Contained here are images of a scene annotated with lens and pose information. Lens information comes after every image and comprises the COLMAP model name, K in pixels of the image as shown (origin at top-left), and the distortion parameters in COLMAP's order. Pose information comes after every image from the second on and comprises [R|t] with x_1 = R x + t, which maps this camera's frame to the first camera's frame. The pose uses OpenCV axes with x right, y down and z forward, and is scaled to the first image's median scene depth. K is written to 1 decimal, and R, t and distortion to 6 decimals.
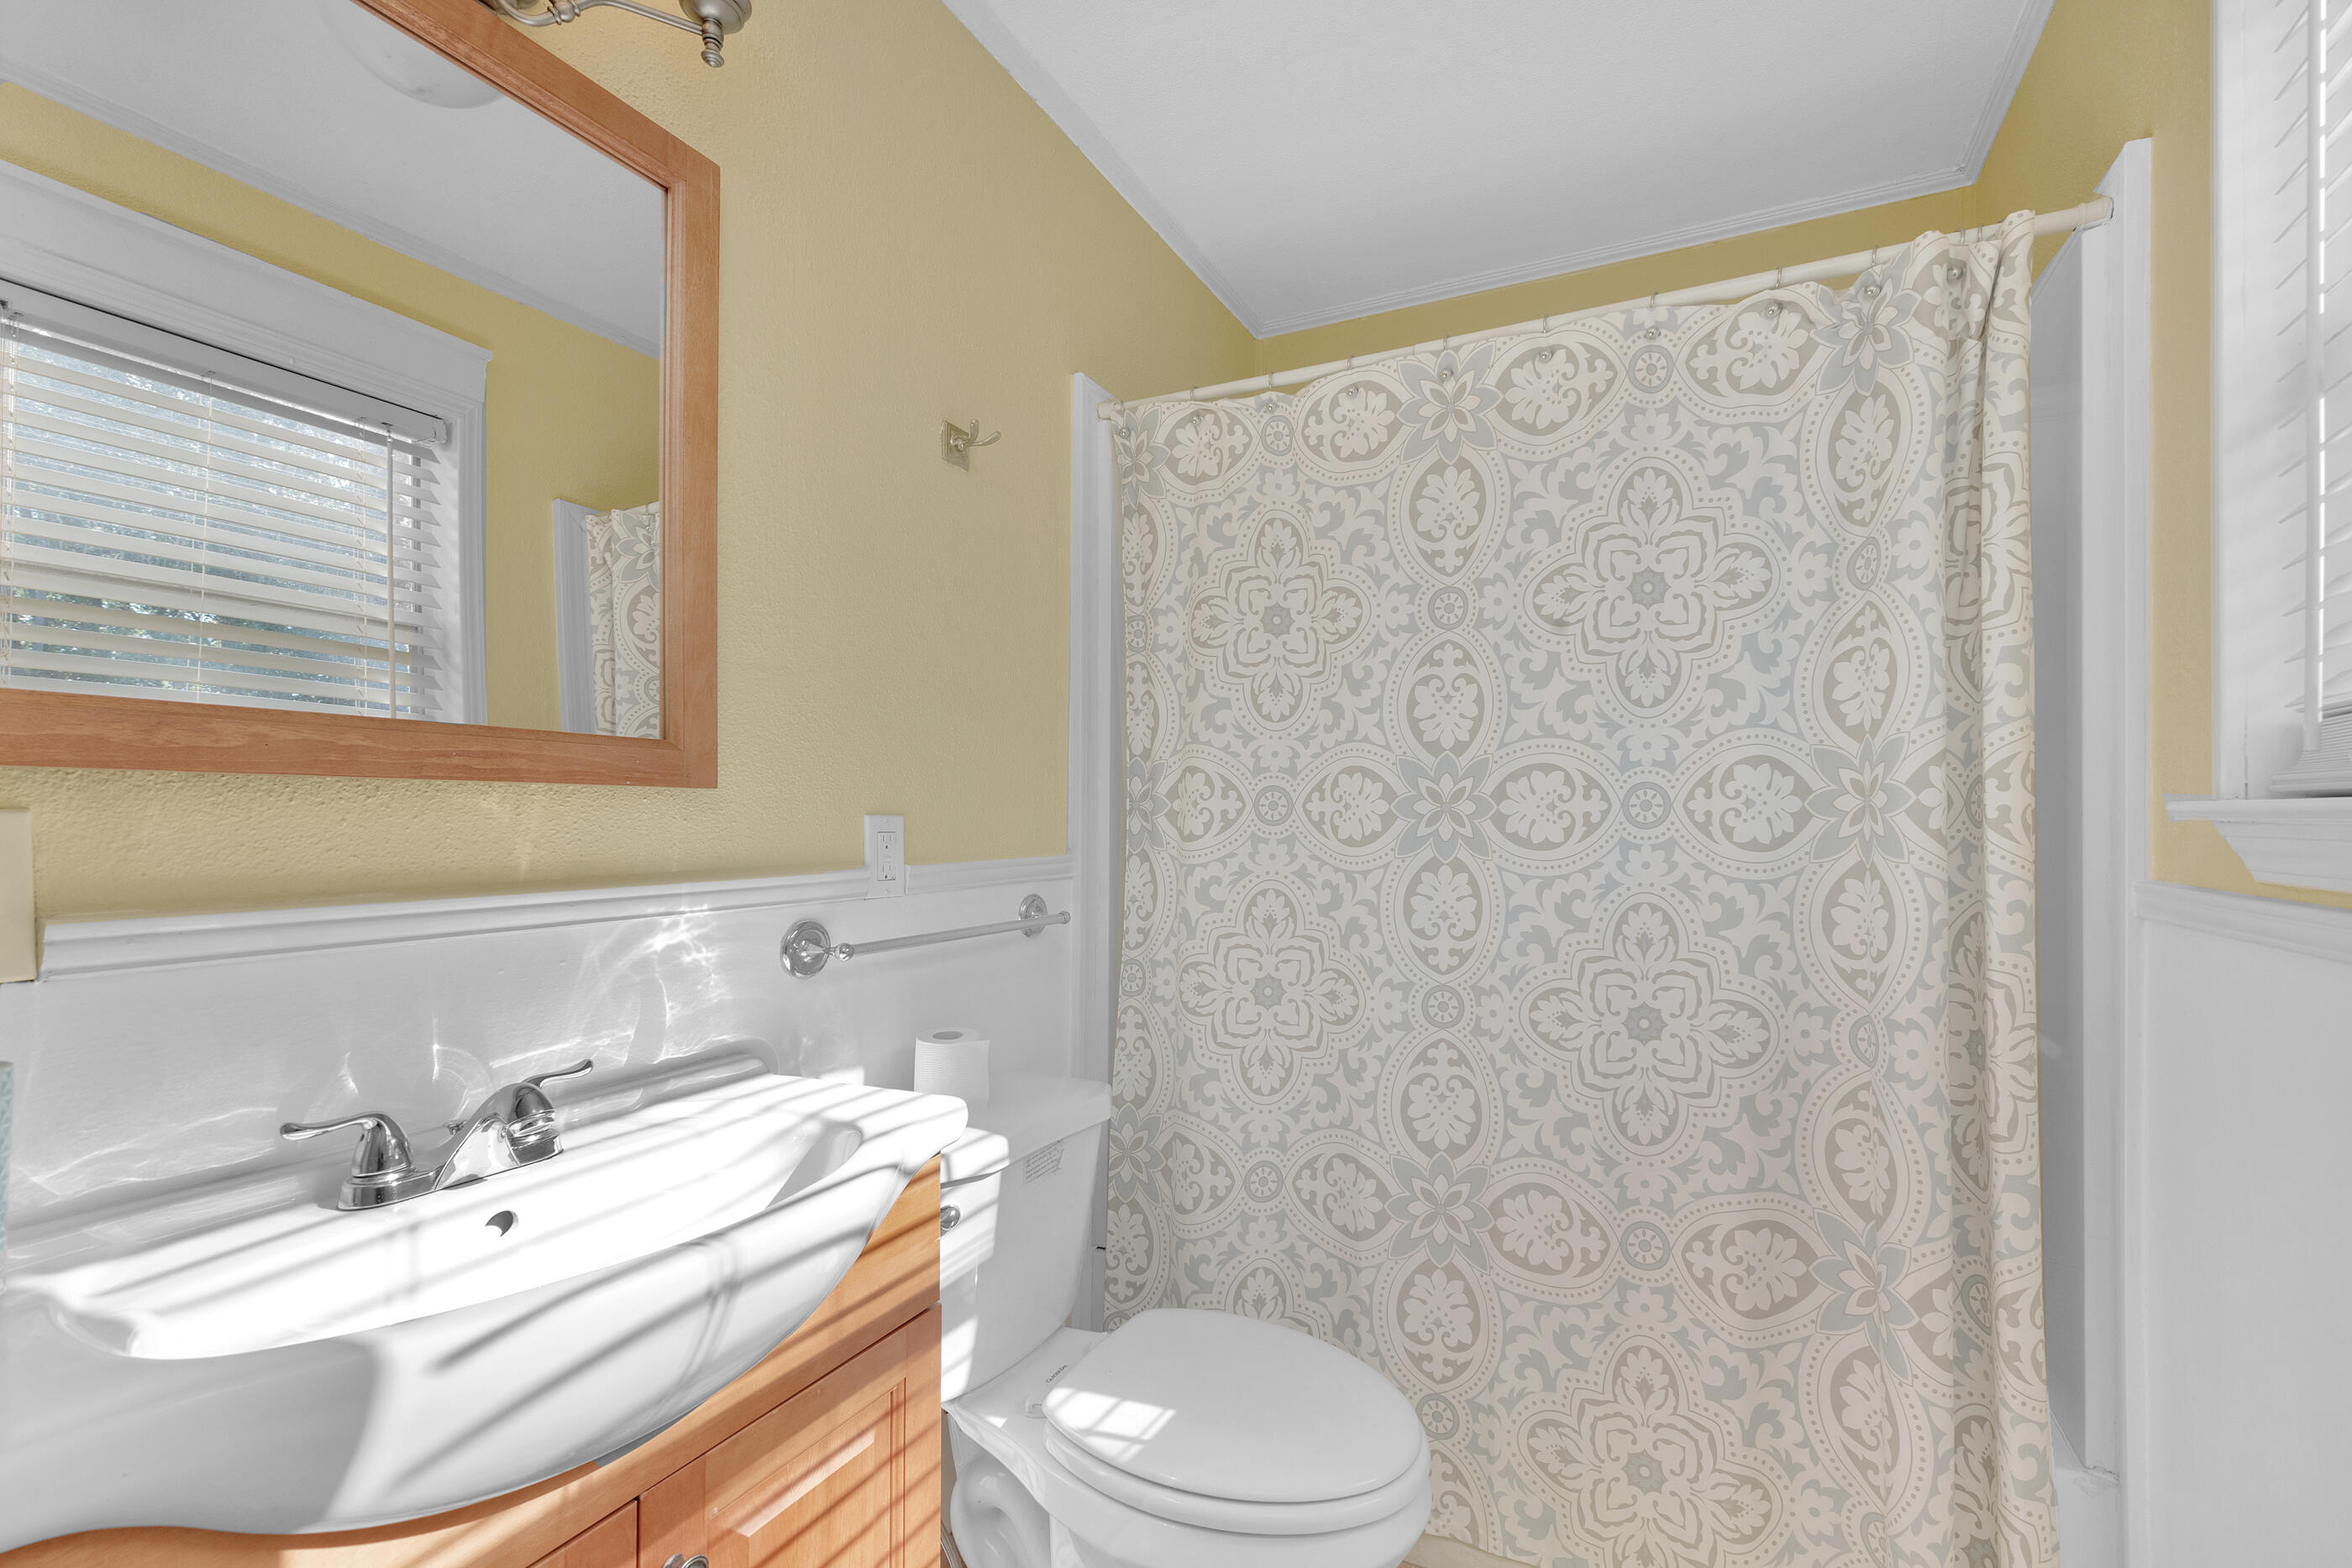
lens RADIAL K [[1075.1, 0, 1174.1], [0, 1075.1, 805.7], [0, 0, 1]] dist [0.011422, 0.000034]
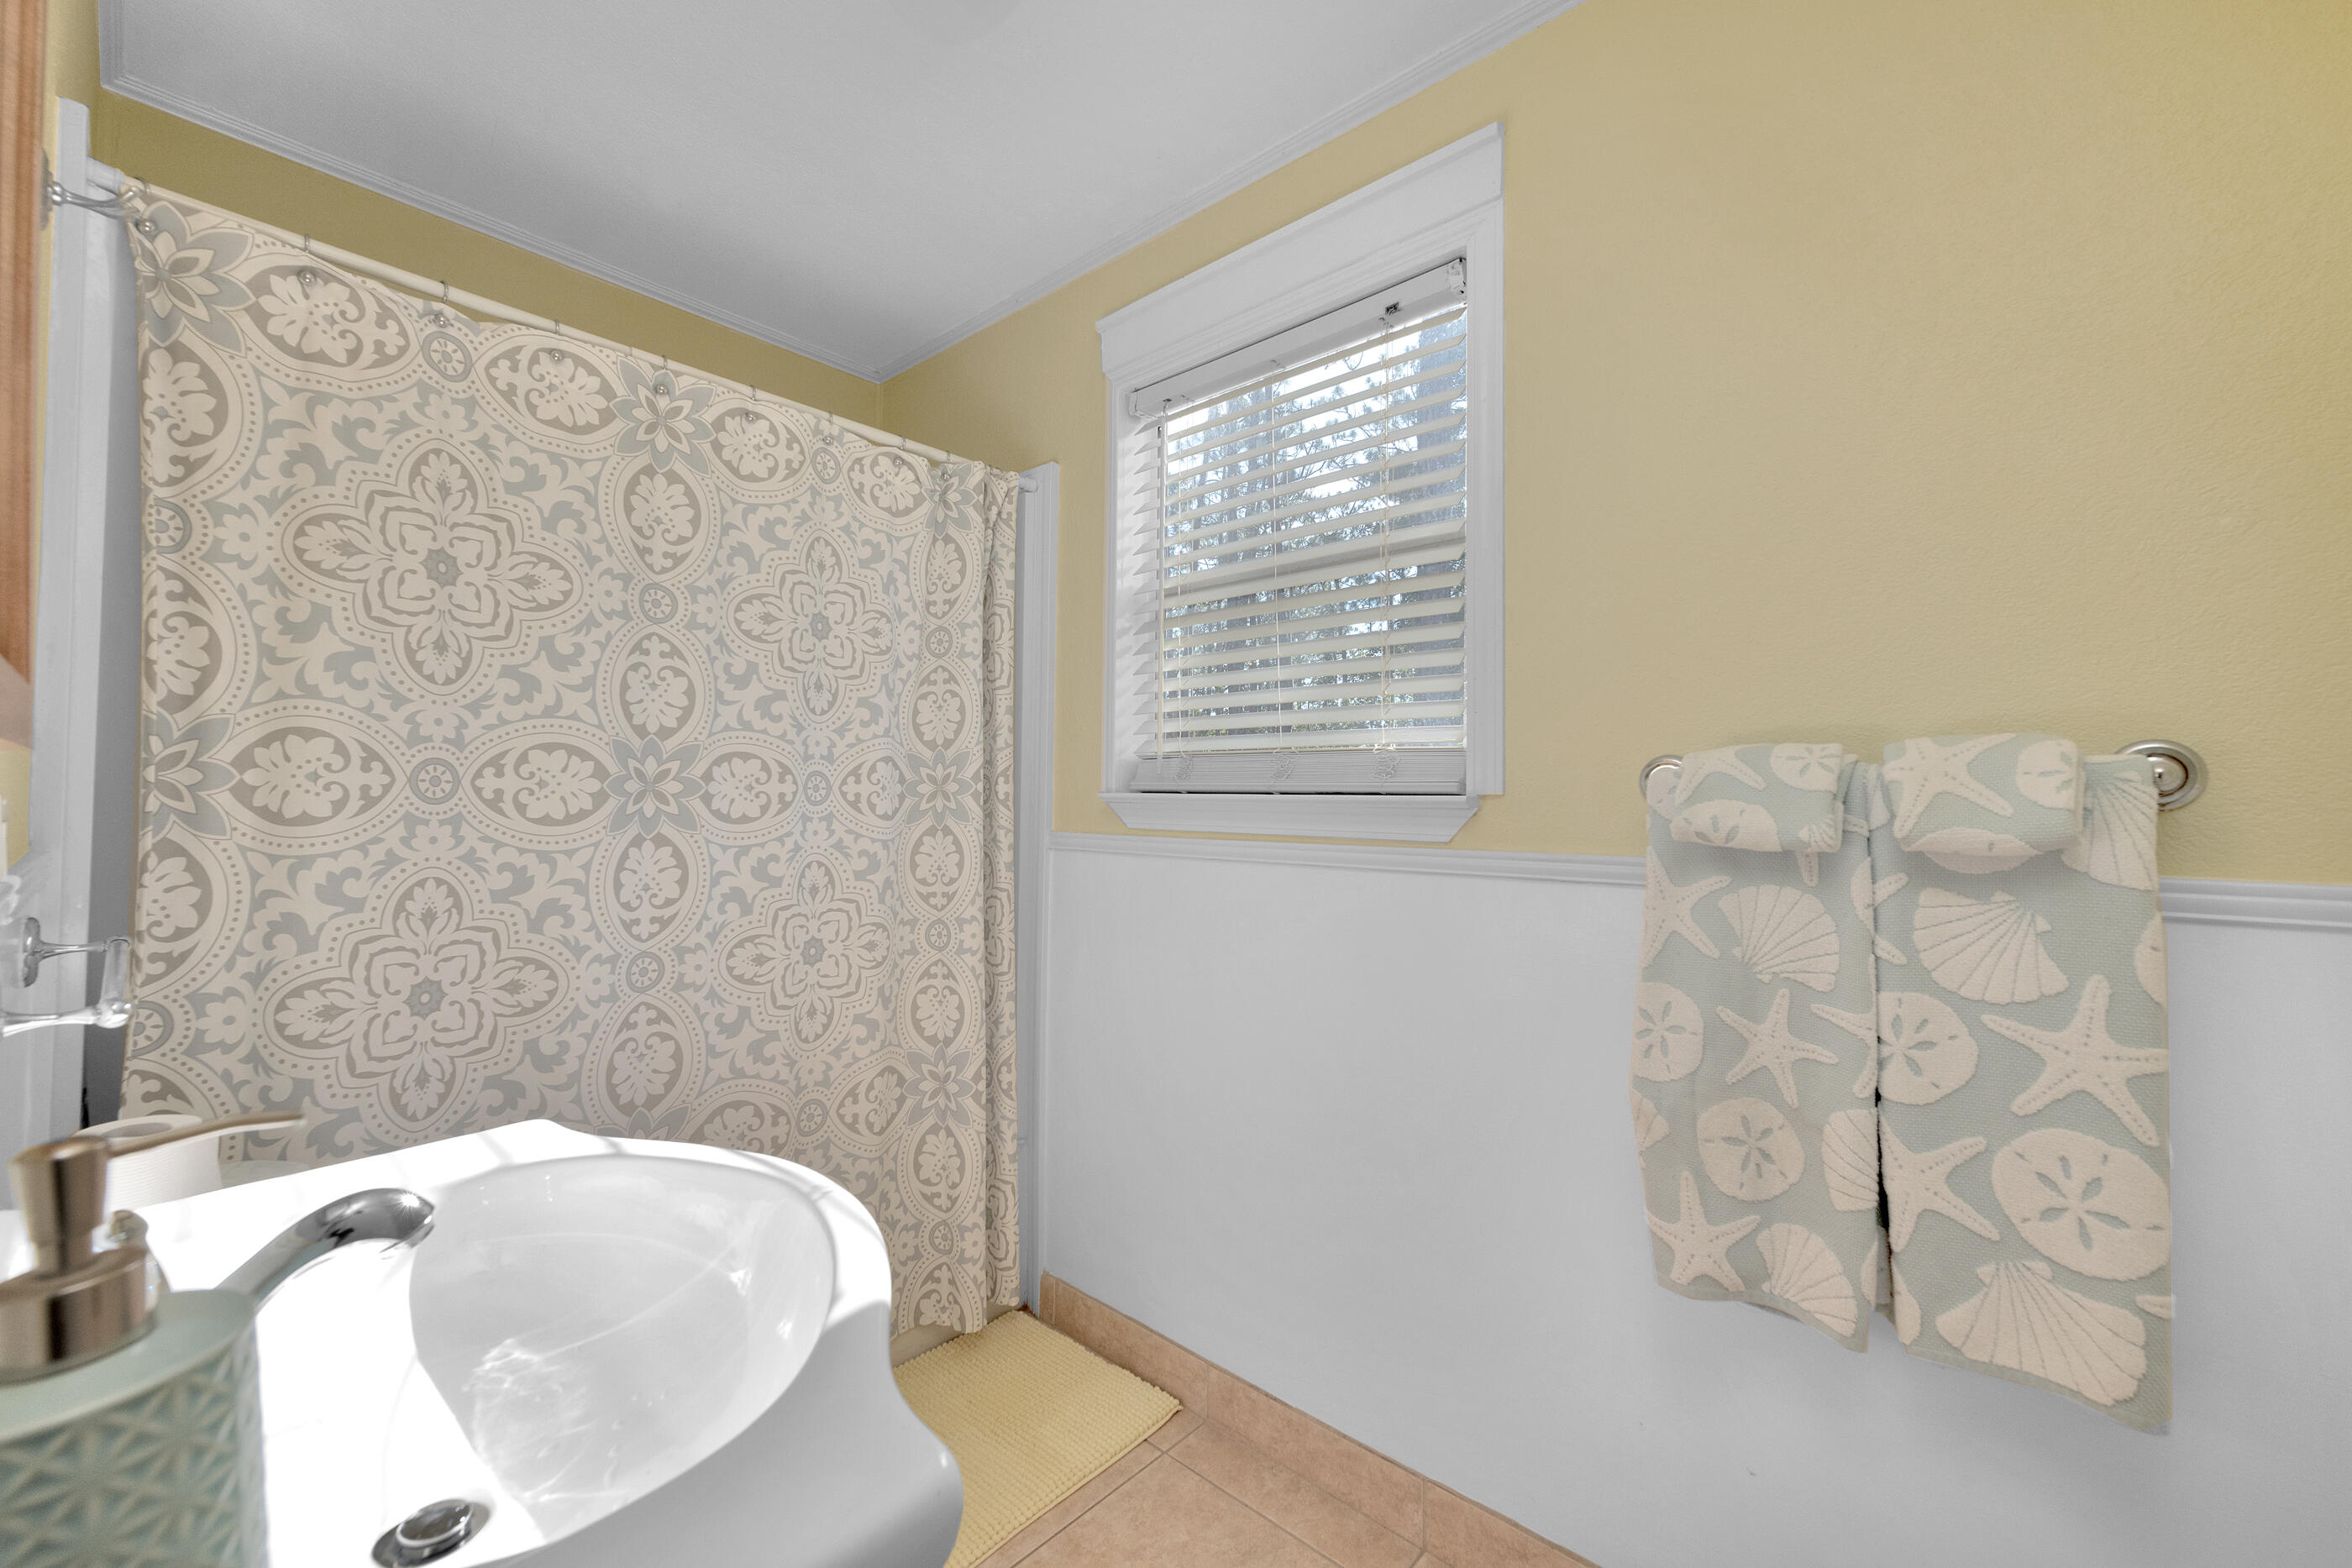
lens RADIAL K [[895.0, 0, 1176.0], [0, 895.0, 784.0], [0, 0, 1]] dist [-0.000888, -0.000226]
pose [[0.261436, 0.017323, 0.965065, -0.482423], [-0.017646, 0.999758, -0.013166, 0.001180], [-0.965059, -0.013587, 0.261679, 0.257158]]
